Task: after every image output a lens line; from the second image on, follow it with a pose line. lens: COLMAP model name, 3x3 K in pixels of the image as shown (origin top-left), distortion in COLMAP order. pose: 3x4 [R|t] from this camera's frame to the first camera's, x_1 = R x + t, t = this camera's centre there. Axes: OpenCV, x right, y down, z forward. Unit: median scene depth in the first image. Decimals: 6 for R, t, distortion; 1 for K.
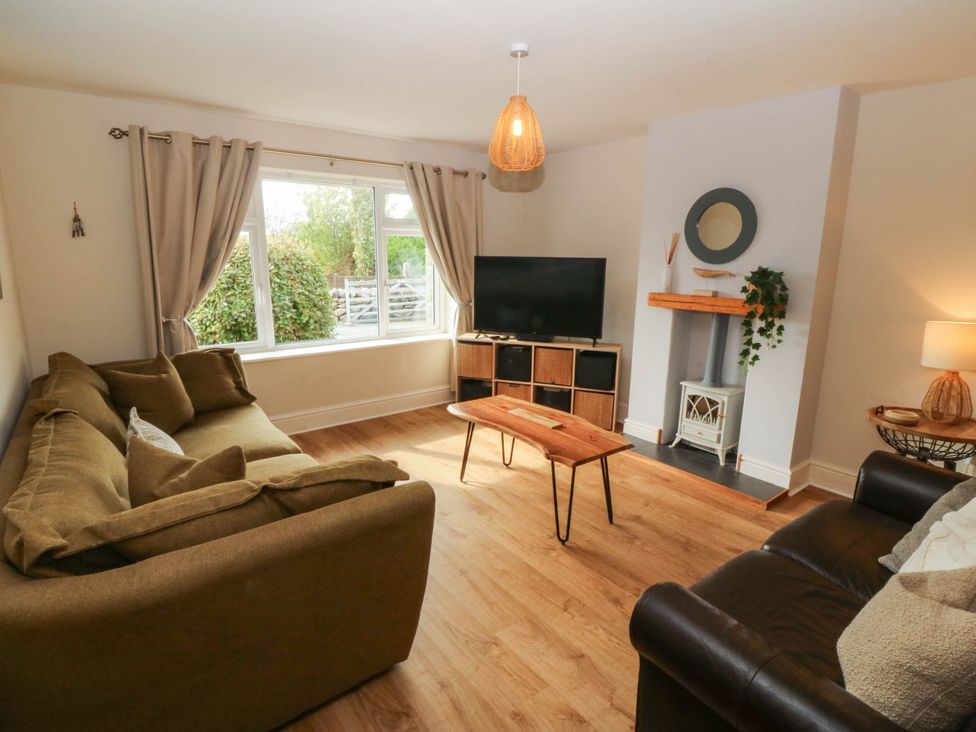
lens RADIAL K [[508.5, 0, 482.6], [0, 508.5, 357.4], [0, 0, 1]] dist [-0.003172, -0.011742]
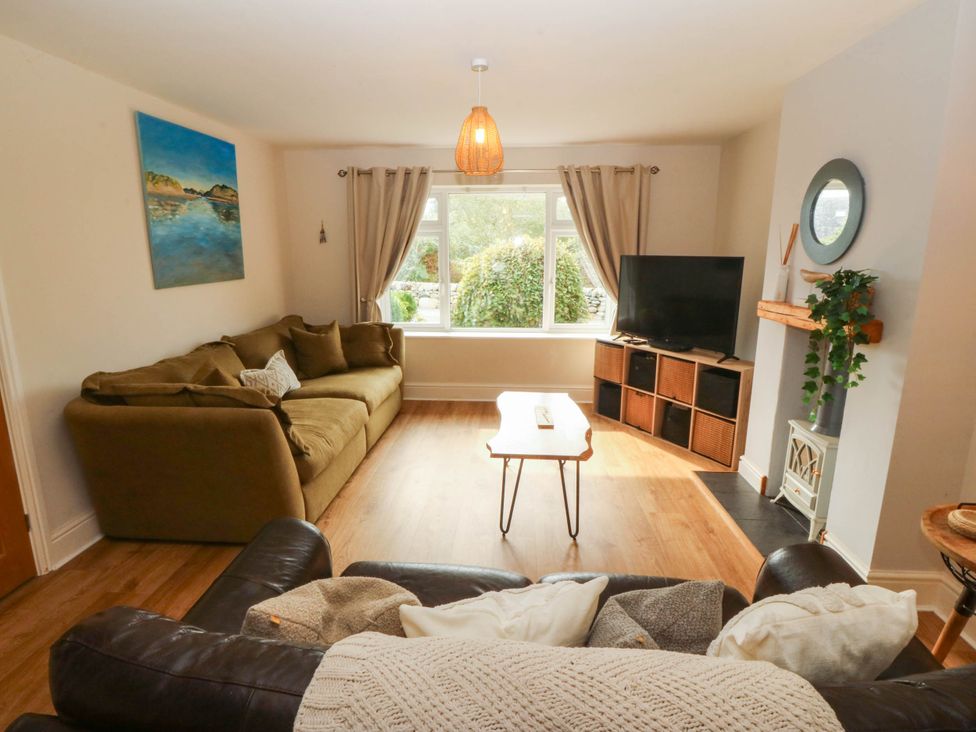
lens RADIAL K [[508.5, 0, 482.2], [0, 508.5, 356.7], [0, 0, 1]] dist [-0.003172, -0.011742]
pose [[0.752881, 0.125013, -0.646174, 0.468086], [-0.127856, 0.990872, 0.042730, -0.016789], [0.645618, 0.050446, 0.761993, 0.109674]]
